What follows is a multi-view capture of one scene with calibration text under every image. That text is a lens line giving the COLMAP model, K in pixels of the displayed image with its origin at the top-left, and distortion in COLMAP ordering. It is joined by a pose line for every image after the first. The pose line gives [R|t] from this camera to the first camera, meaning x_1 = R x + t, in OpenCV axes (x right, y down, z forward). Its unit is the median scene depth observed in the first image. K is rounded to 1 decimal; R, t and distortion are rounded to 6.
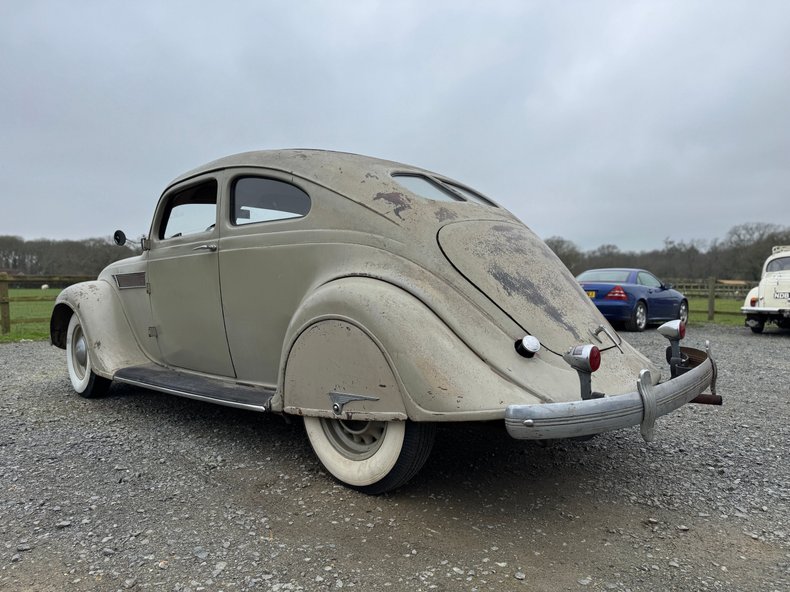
lens RADIAL K [[560.9, 0, 396.7], [0, 560.9, 297.1], [0, 0, 1]] dist [0.038978, -0.038755]
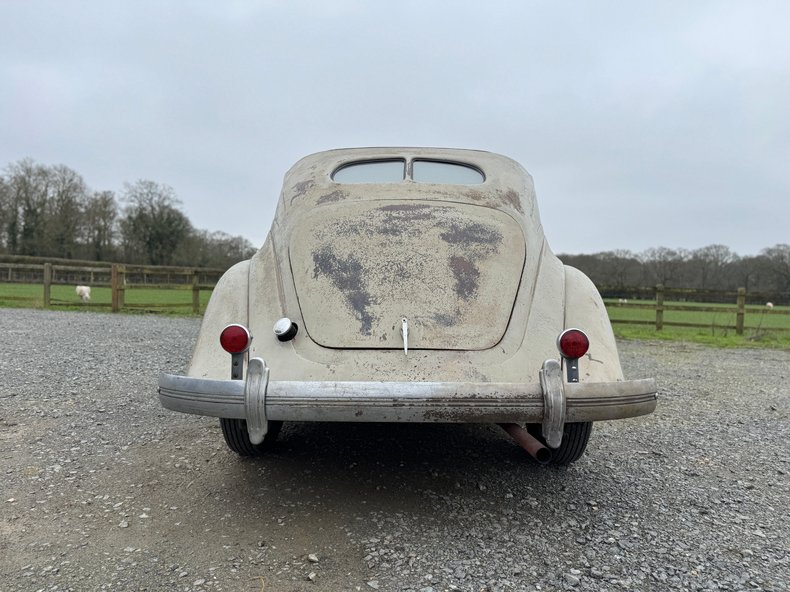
lens RADIAL K [[560.9, 0, 390.8], [0, 560.9, 293.8], [0, 0, 1]] dist [0.038978, -0.038755]
pose [[0.645480, 0.041232, -0.762664, 0.915202], [-0.063361, 0.997991, 0.000329, 0.014819], [0.761145, 0.048111, 0.646795, 0.453022]]
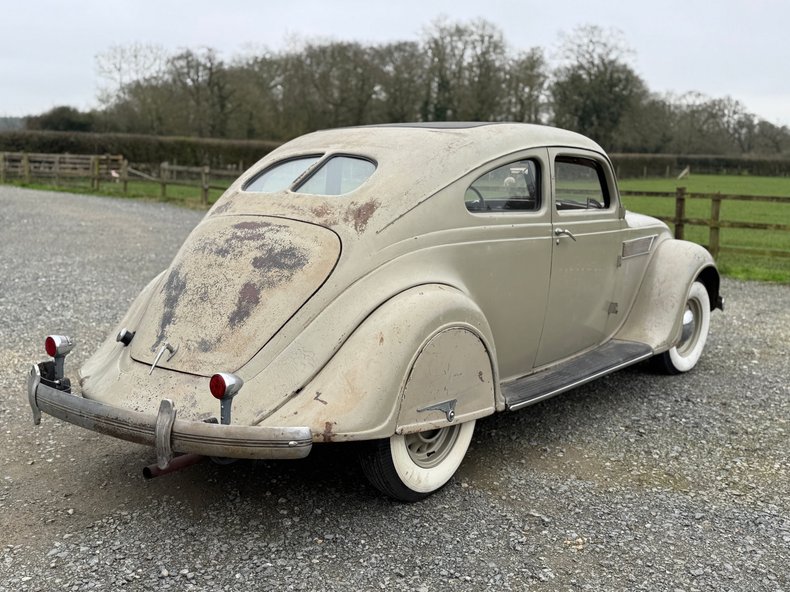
lens RADIAL K [[832.5, 0, 384.3], [0, 832.5, 297.8], [0, 0, 1]] dist [0.057756, 0.000000]
pose [[0.049677, 0.173963, -0.983498, 1.656743], [-0.055252, 0.983685, 0.171205, -0.267587], [0.997236, 0.045835, 0.058478, 1.224474]]
